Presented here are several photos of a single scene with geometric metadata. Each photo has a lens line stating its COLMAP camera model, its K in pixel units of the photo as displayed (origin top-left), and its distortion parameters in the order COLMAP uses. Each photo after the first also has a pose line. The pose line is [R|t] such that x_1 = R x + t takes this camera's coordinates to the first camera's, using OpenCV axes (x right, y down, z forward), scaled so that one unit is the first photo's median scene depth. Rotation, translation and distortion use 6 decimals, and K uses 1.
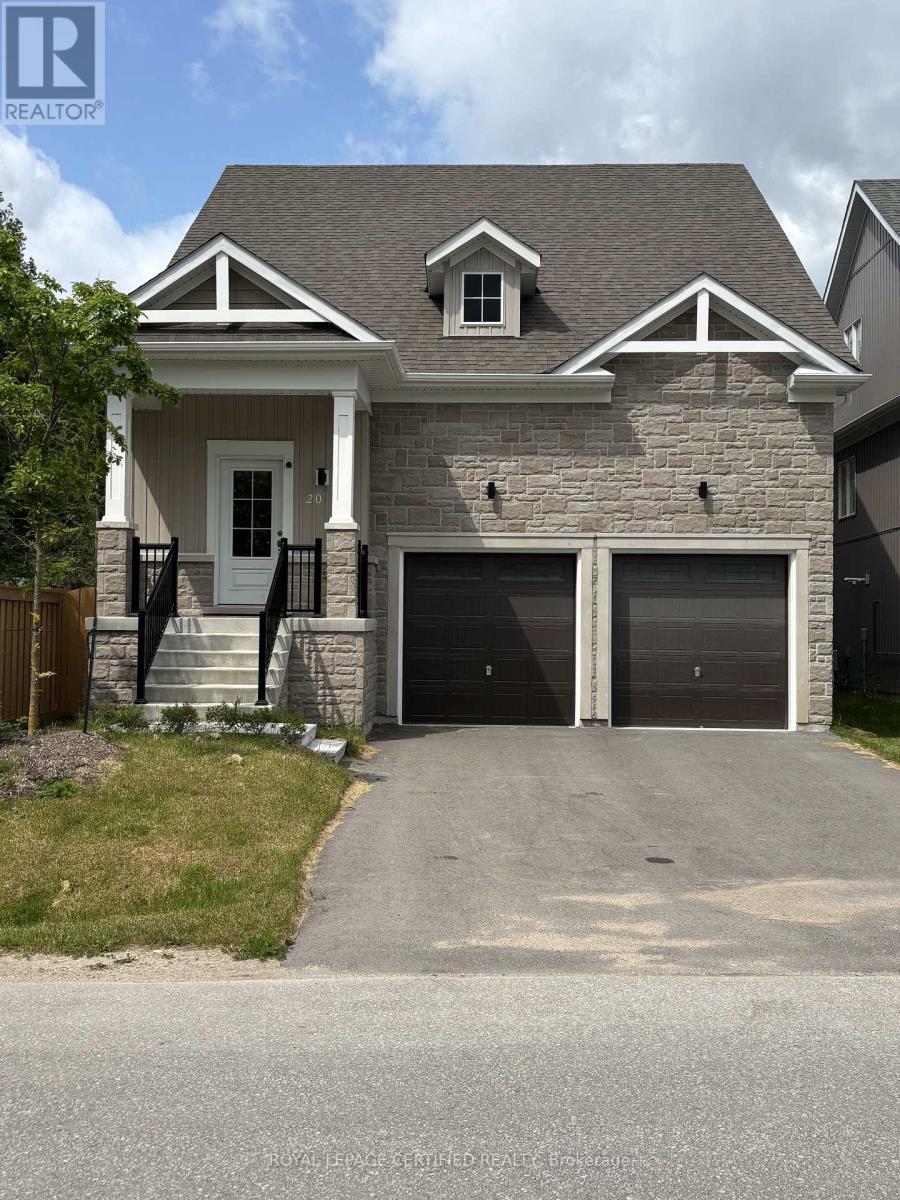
lens RADIAL K [[910.2, 0, 446.4], [0, 910.2, 631.8], [0, 0, 1]] dist [0.101092, -0.164949]
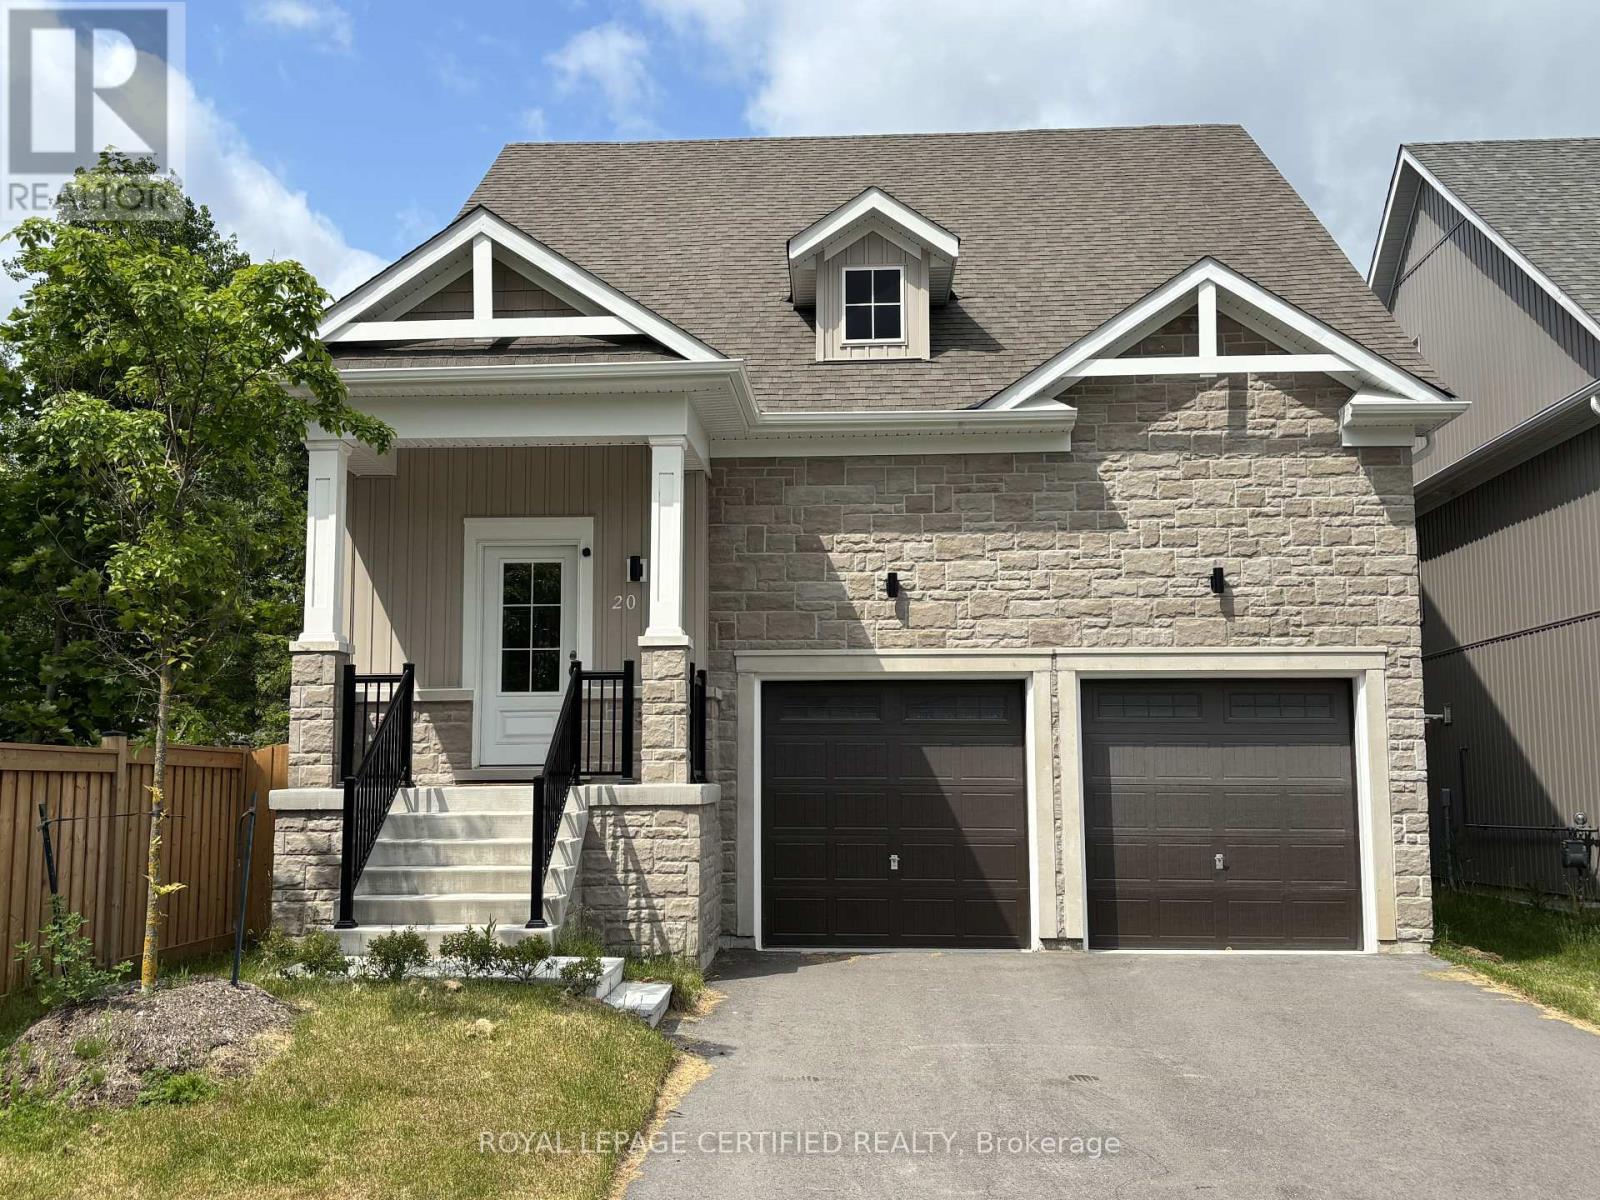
lens RADIAL K [[1213.5, 0, 772.4], [0, 1213.5, 626.9], [0, 0, 1]] dist [0.101092, -0.164949]
pose [[0.999061, -0.018026, -0.039392, -0.003625], [0.012409, 0.990293, -0.138442, -0.004977], [0.041506, 0.137824, 0.989587, 0.136758]]
